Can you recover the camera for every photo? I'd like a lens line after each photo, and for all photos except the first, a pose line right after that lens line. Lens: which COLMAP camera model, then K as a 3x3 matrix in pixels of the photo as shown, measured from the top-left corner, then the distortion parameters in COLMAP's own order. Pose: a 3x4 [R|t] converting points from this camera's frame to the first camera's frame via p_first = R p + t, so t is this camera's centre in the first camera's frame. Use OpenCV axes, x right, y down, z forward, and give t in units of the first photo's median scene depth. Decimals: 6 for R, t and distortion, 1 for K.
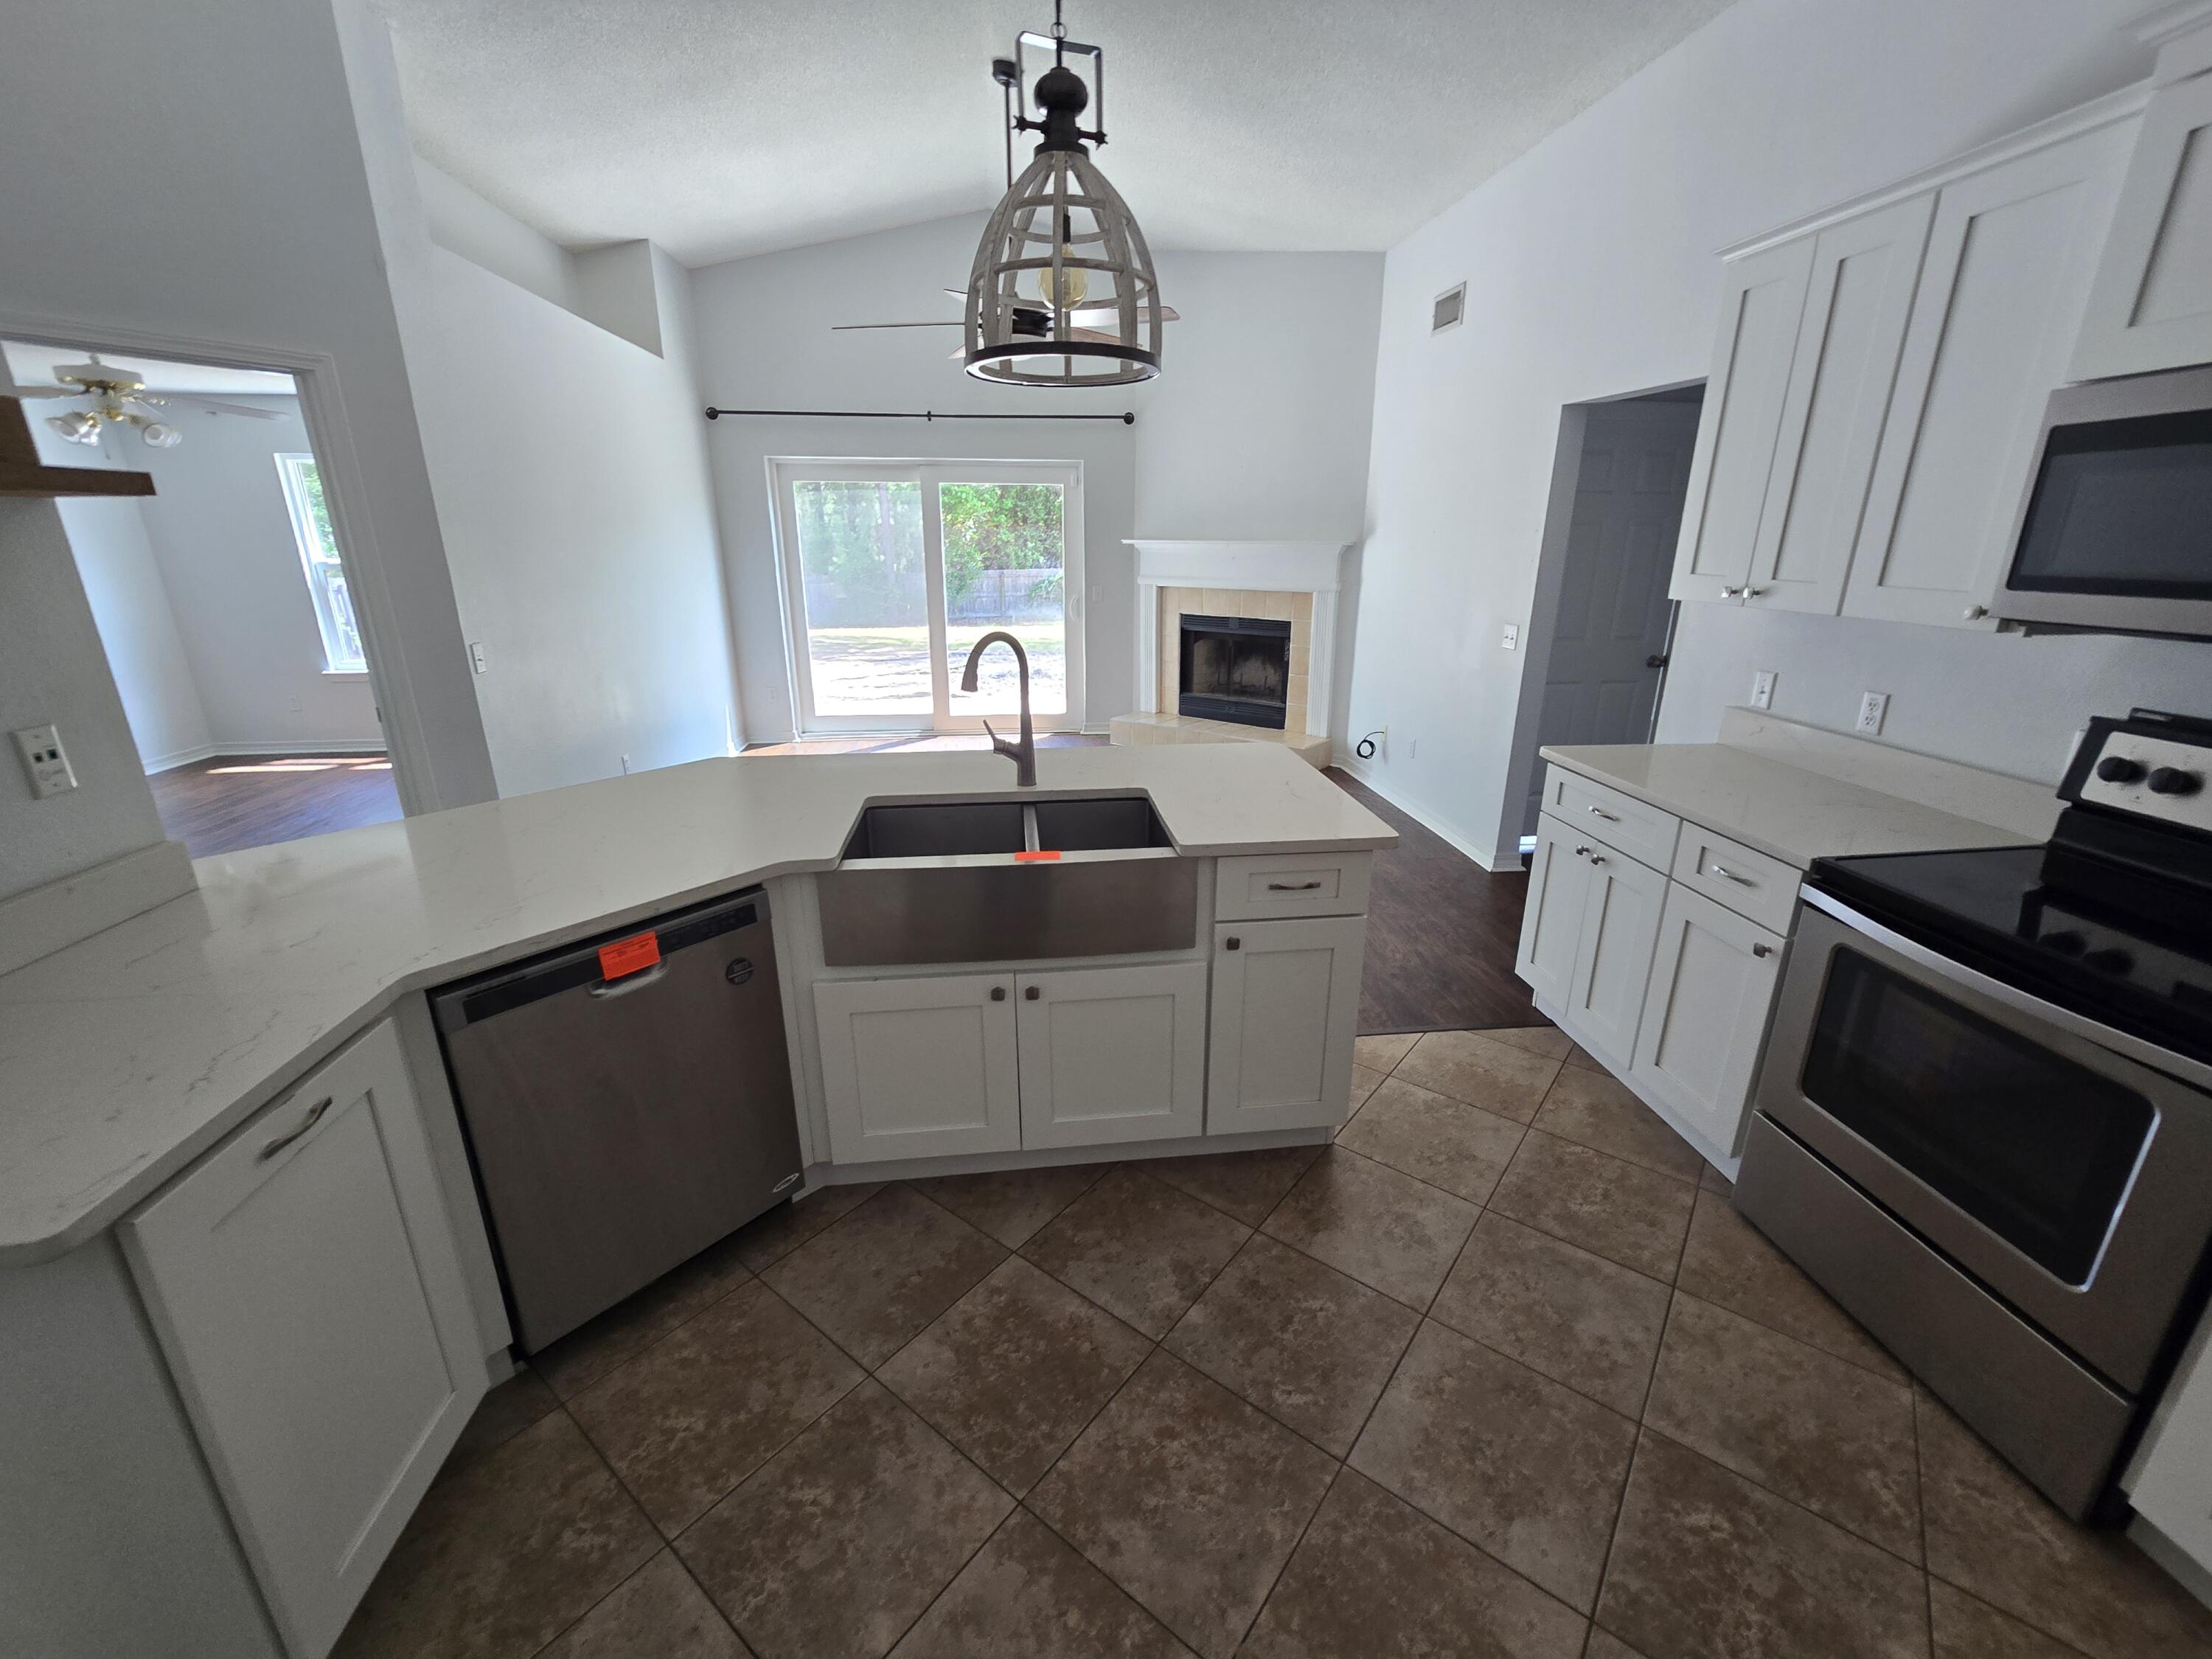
lens RADIAL K [[881.3, 0, 1107.4], [0, 881.3, 817.6], [0, 0, 1]] dist [-0.001811, -0.000584]
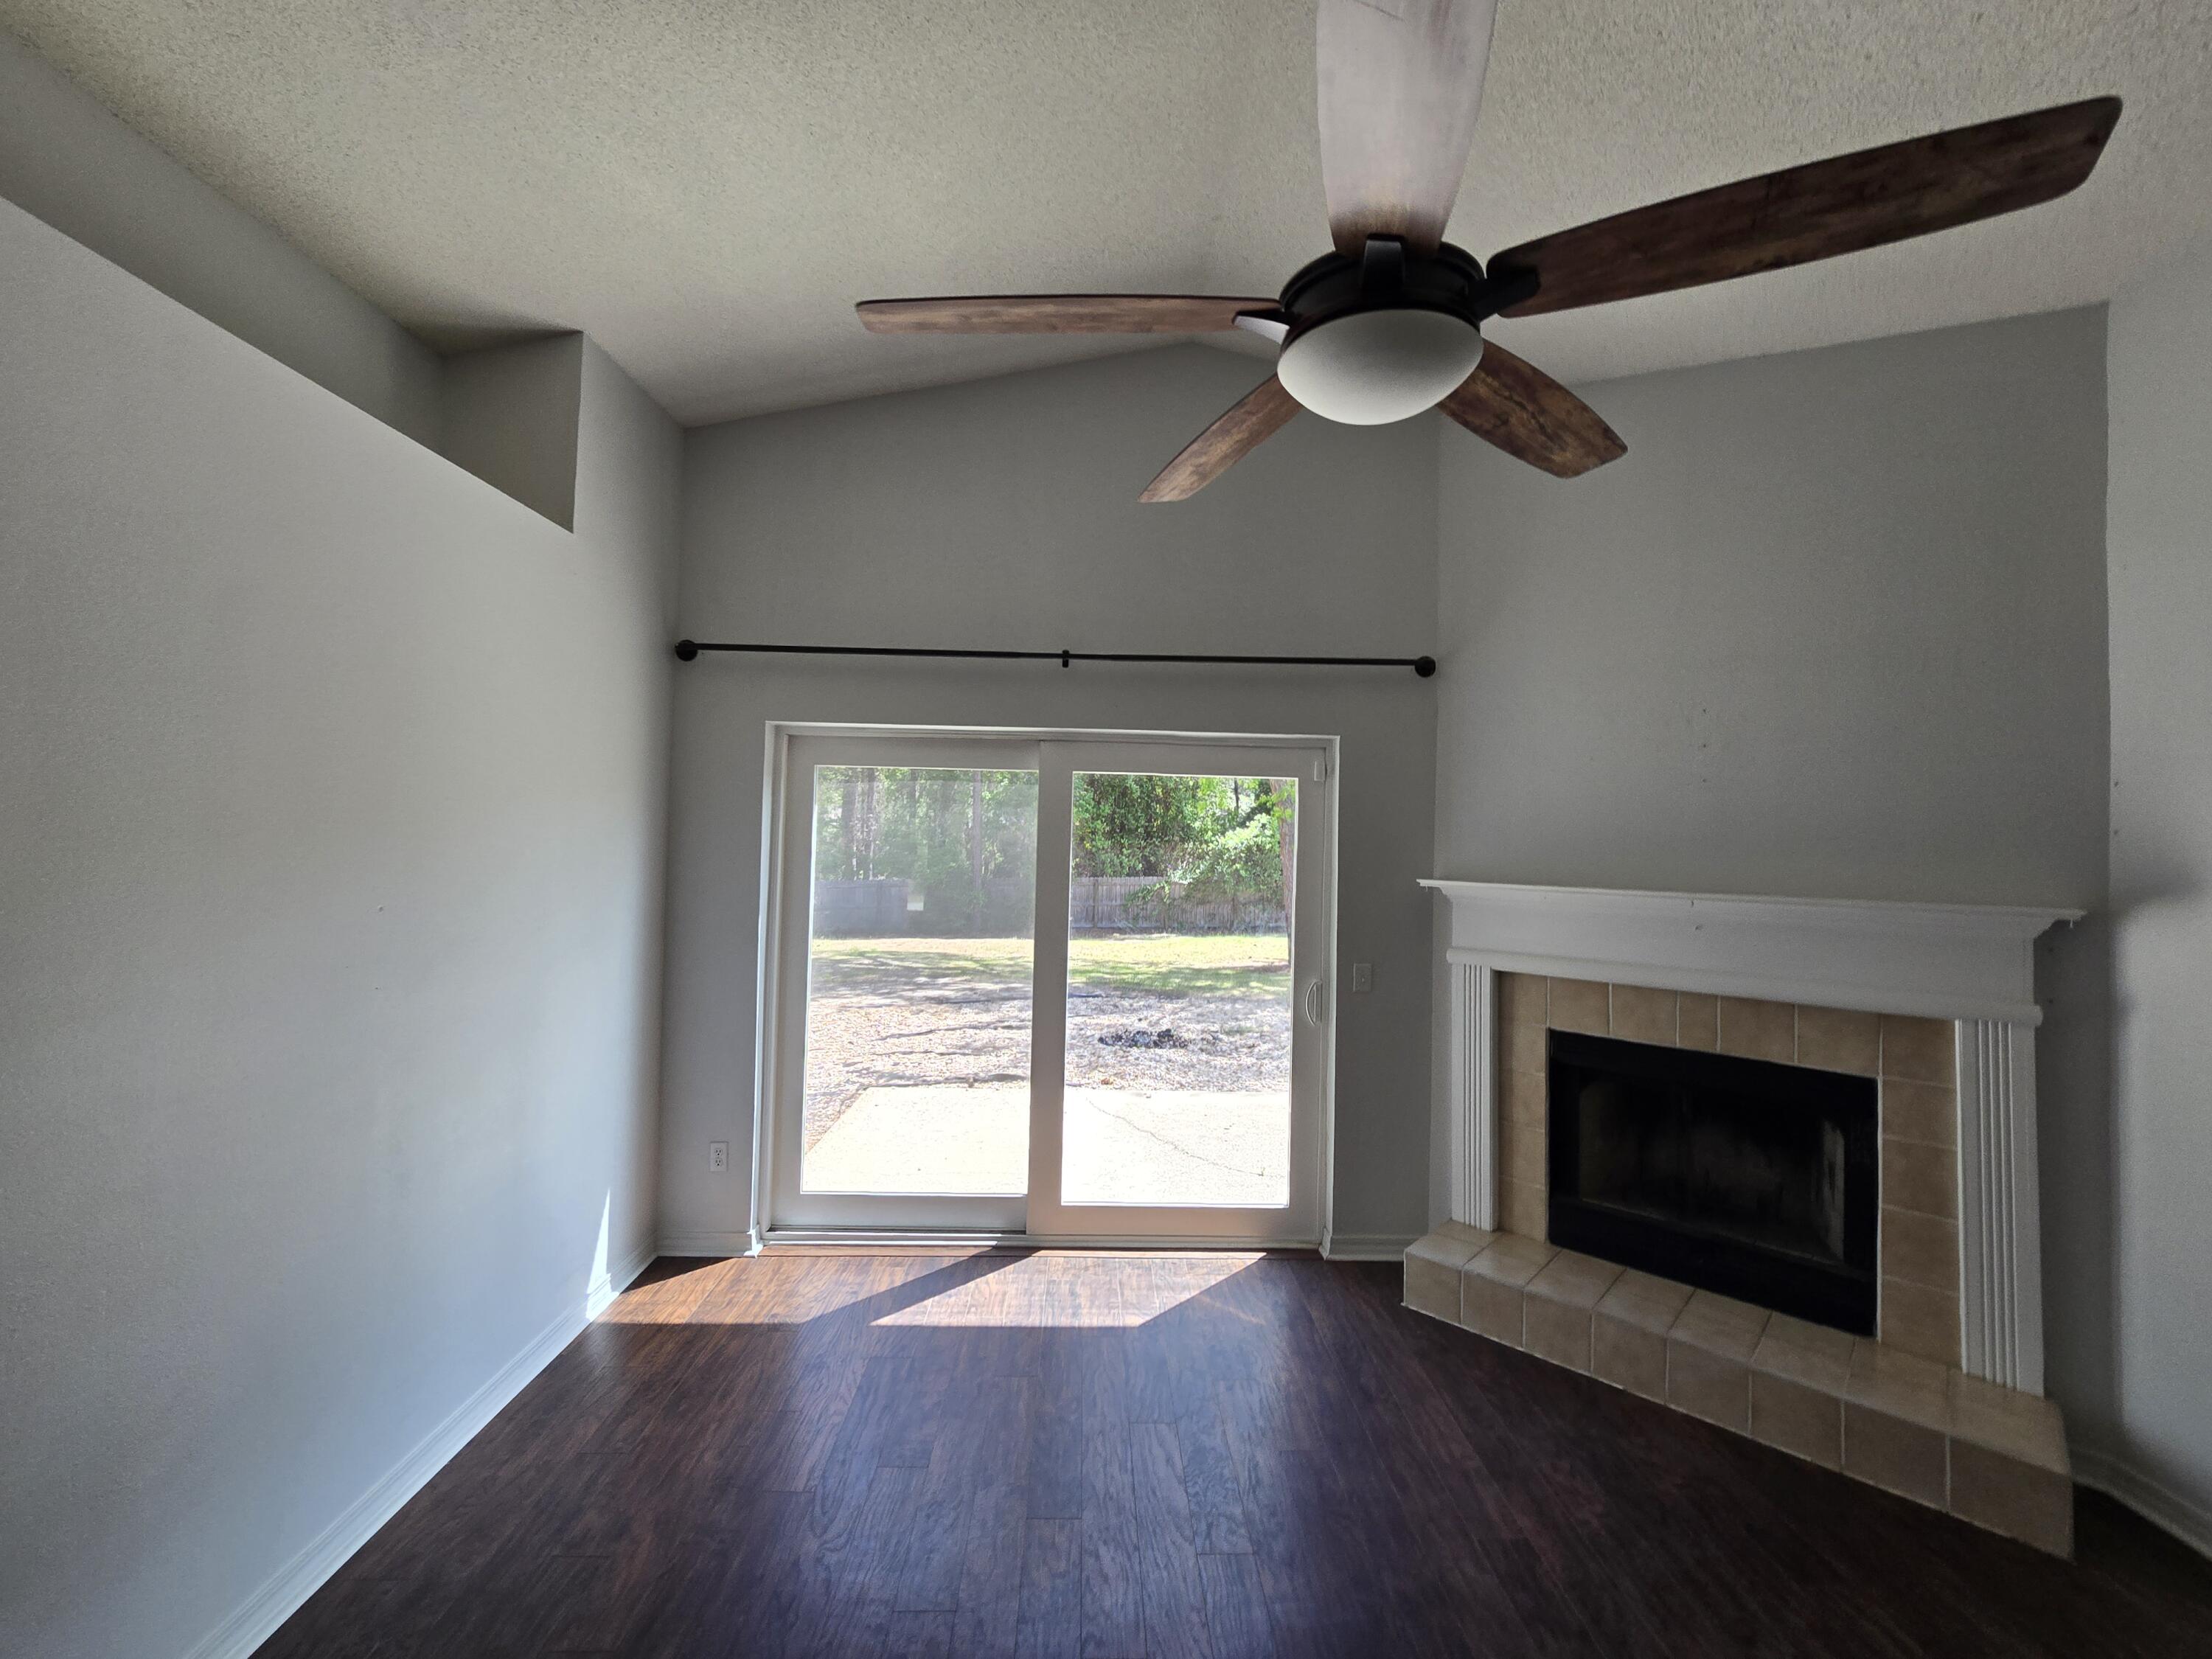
lens RADIAL K [[881.3, 0, 1107.4], [0, 881.3, 817.6], [0, 0, 1]] dist [-0.001811, -0.000584]
pose [[0.995850, 0.019023, -0.089005, -0.118988], [-0.047215, 0.944014, -0.326510, -0.172374], [0.077811, 0.329357, 0.940994, 0.488597]]
